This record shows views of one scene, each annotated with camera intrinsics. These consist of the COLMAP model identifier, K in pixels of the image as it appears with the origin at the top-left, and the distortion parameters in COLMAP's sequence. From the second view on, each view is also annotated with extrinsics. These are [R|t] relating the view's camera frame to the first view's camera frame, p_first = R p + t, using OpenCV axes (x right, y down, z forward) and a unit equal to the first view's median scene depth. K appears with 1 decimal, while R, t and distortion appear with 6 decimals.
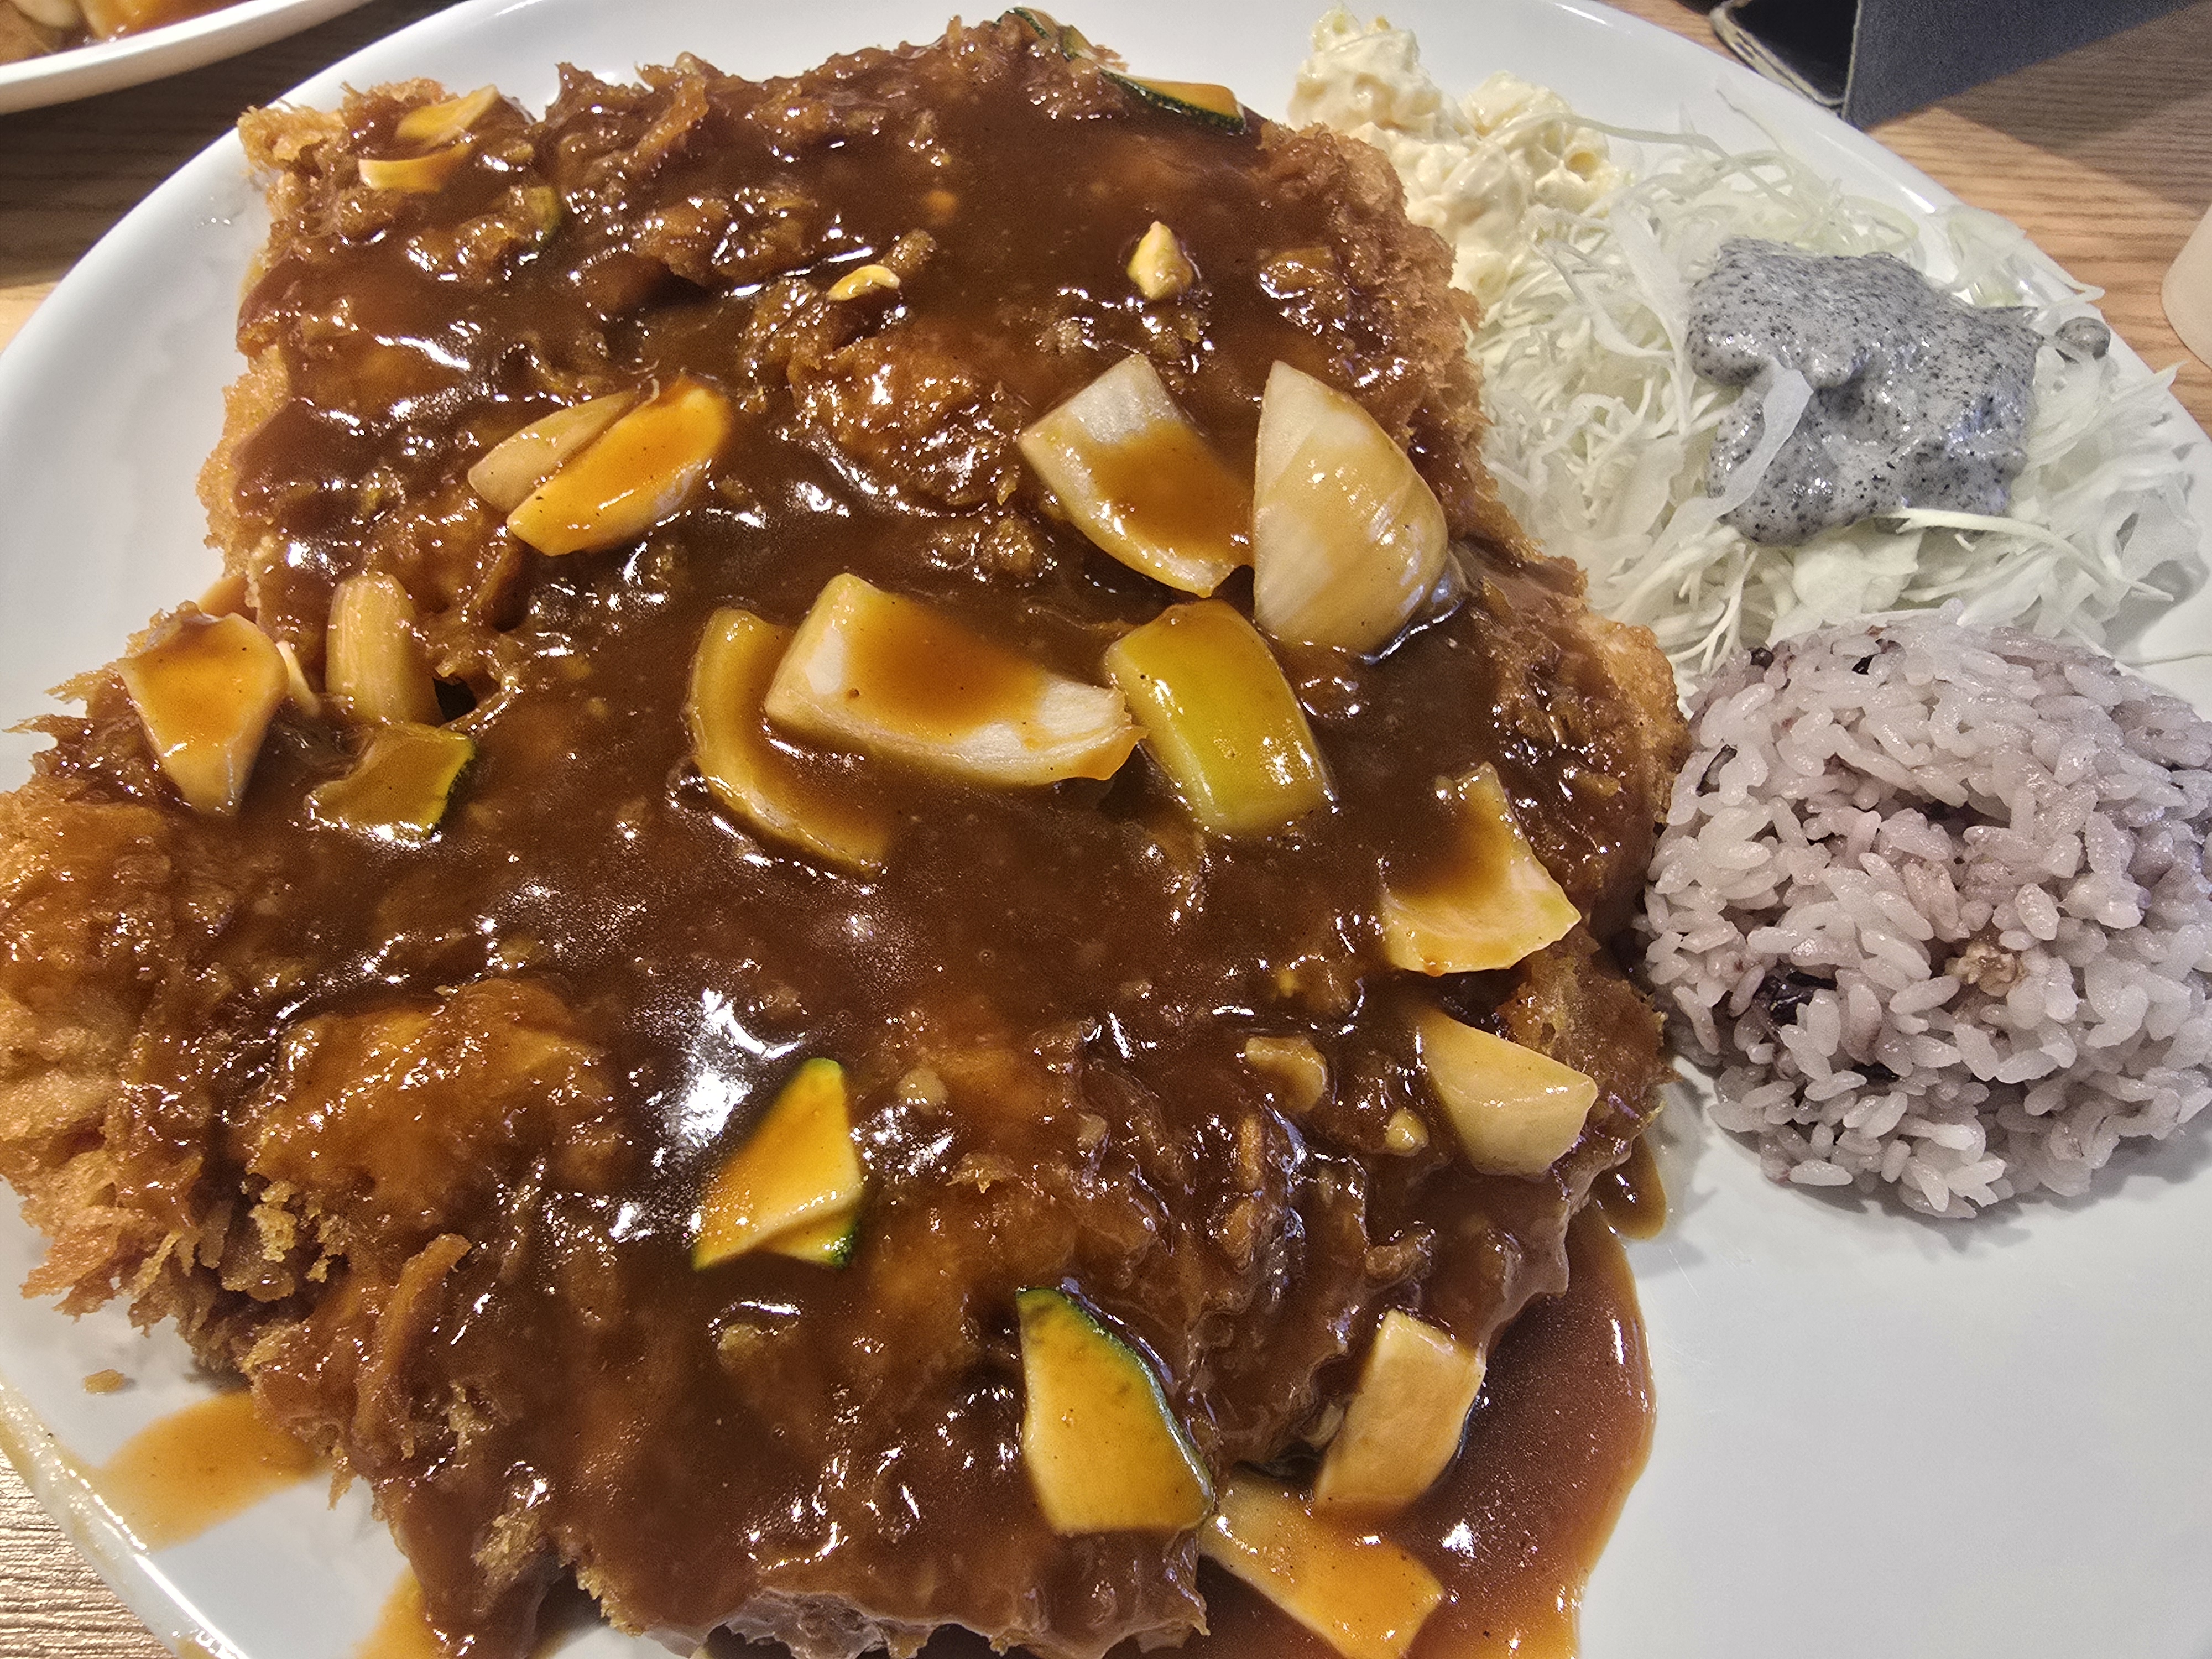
lens RADIAL K [[1526.4, 0, 1012.2], [0, 1526.4, 821.6], [0, 0, 1]] dist [0.008574, 0.002358]
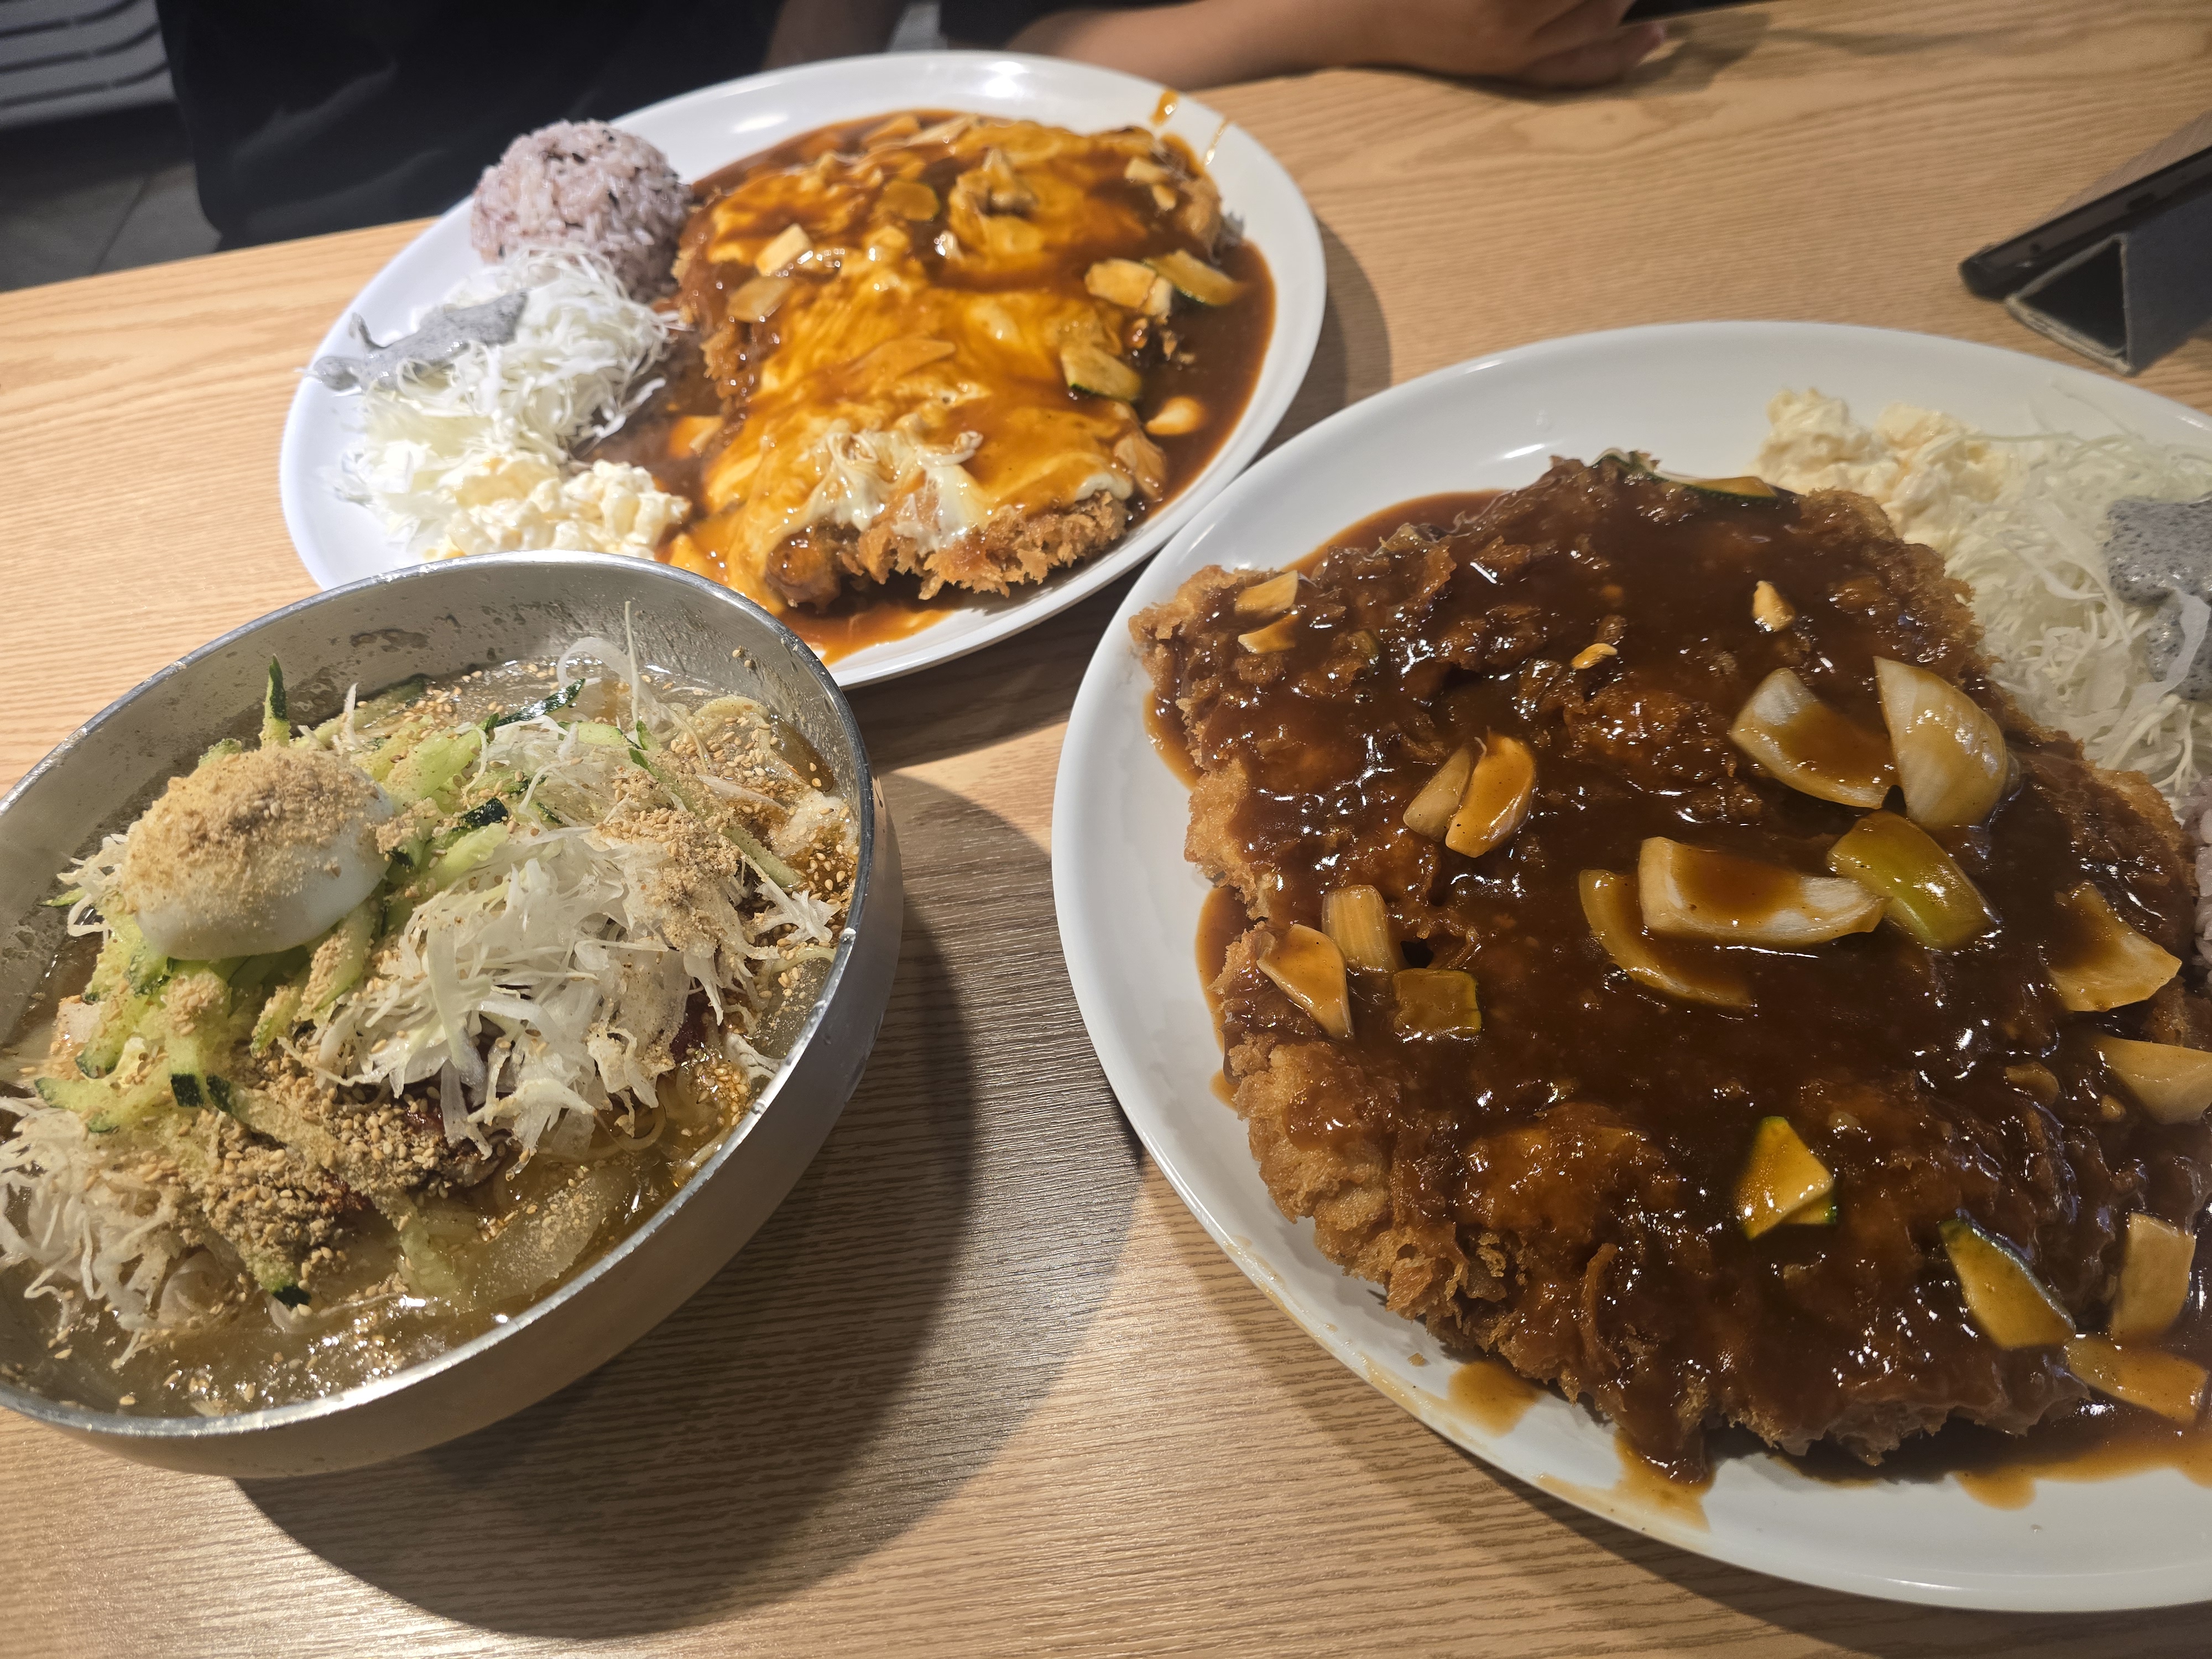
lens RADIAL K [[1538.1, 0, 1097.0], [0, 1538.1, 822.8], [0, 0, 1]] dist [0.037665, -0.049242]
pose [[0.980489, -0.181318, -0.075928, -0.588683], [0.172030, 0.978370, -0.114879, -0.089831], [0.095115, 0.099575, 0.990474, -0.746399]]
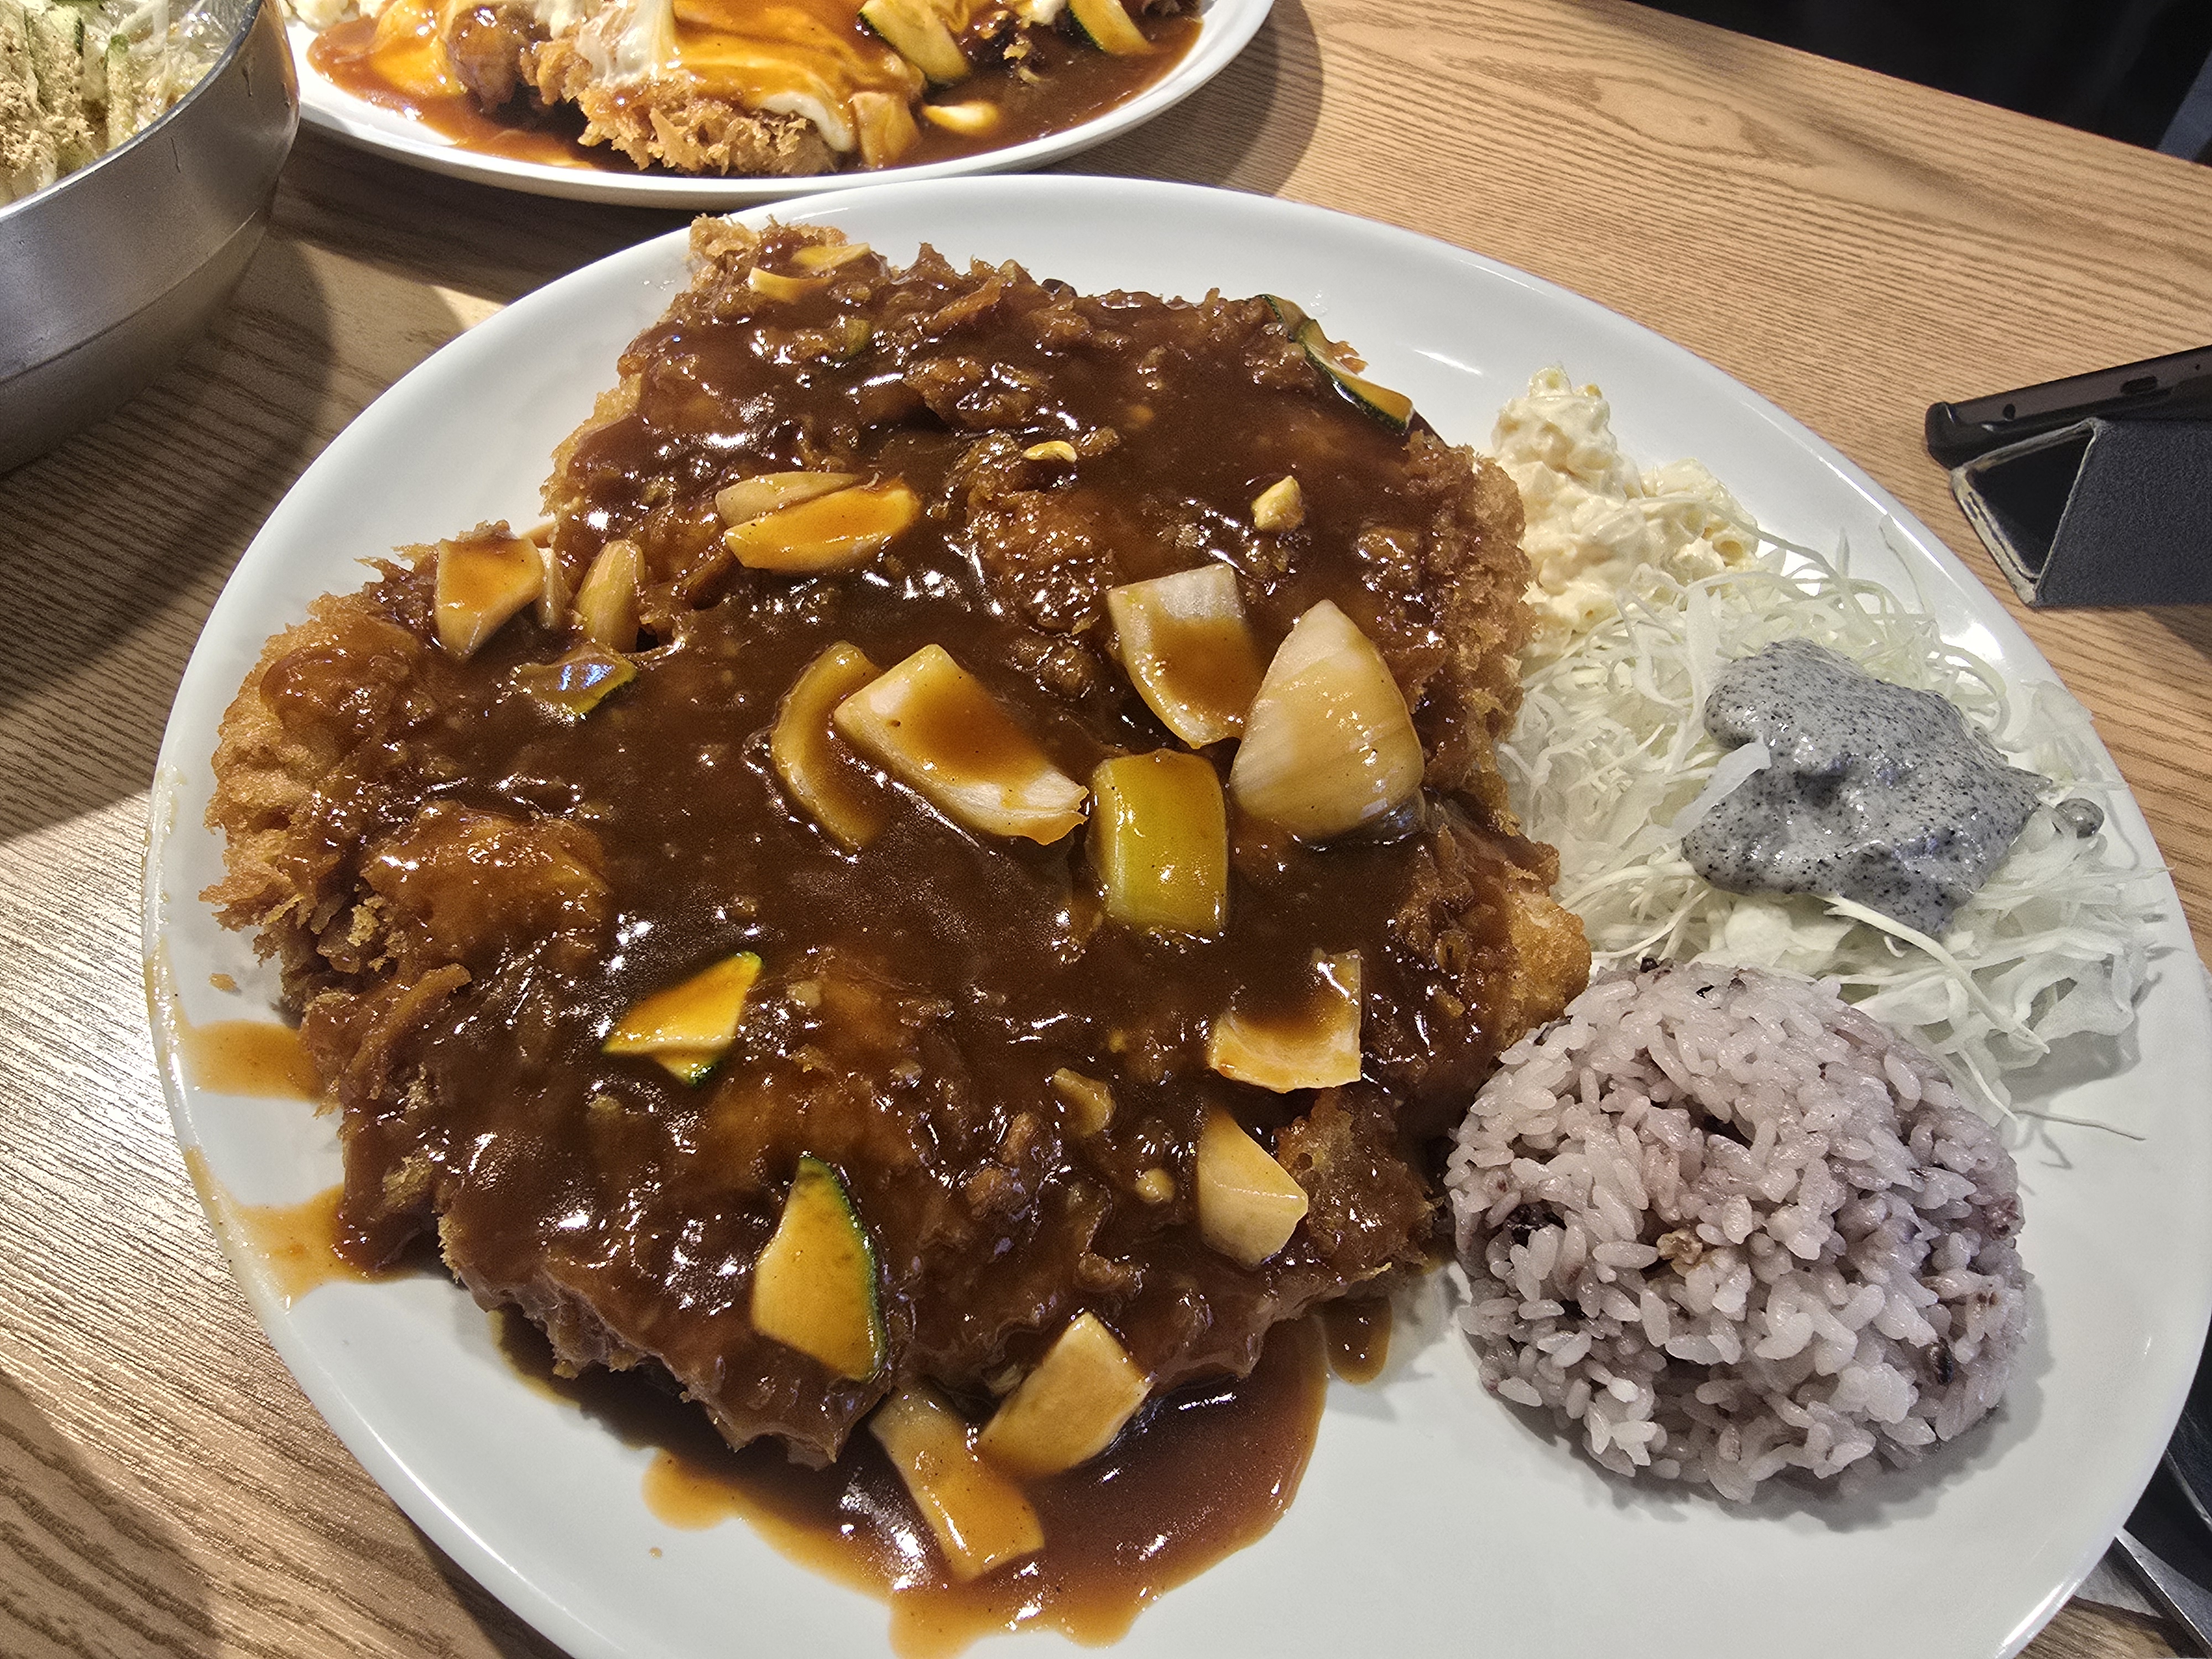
lens RADIAL K [[1526.4, 0, 1012.2], [0, 1526.4, 821.6], [0, 0, 1]] dist [0.008574, 0.002358]
pose [[0.918506, 0.334136, -0.211422, 0.282942], [-0.358030, 0.929736, -0.086057, 0.069520], [0.167812, 0.154739, 0.973599, -0.245414]]
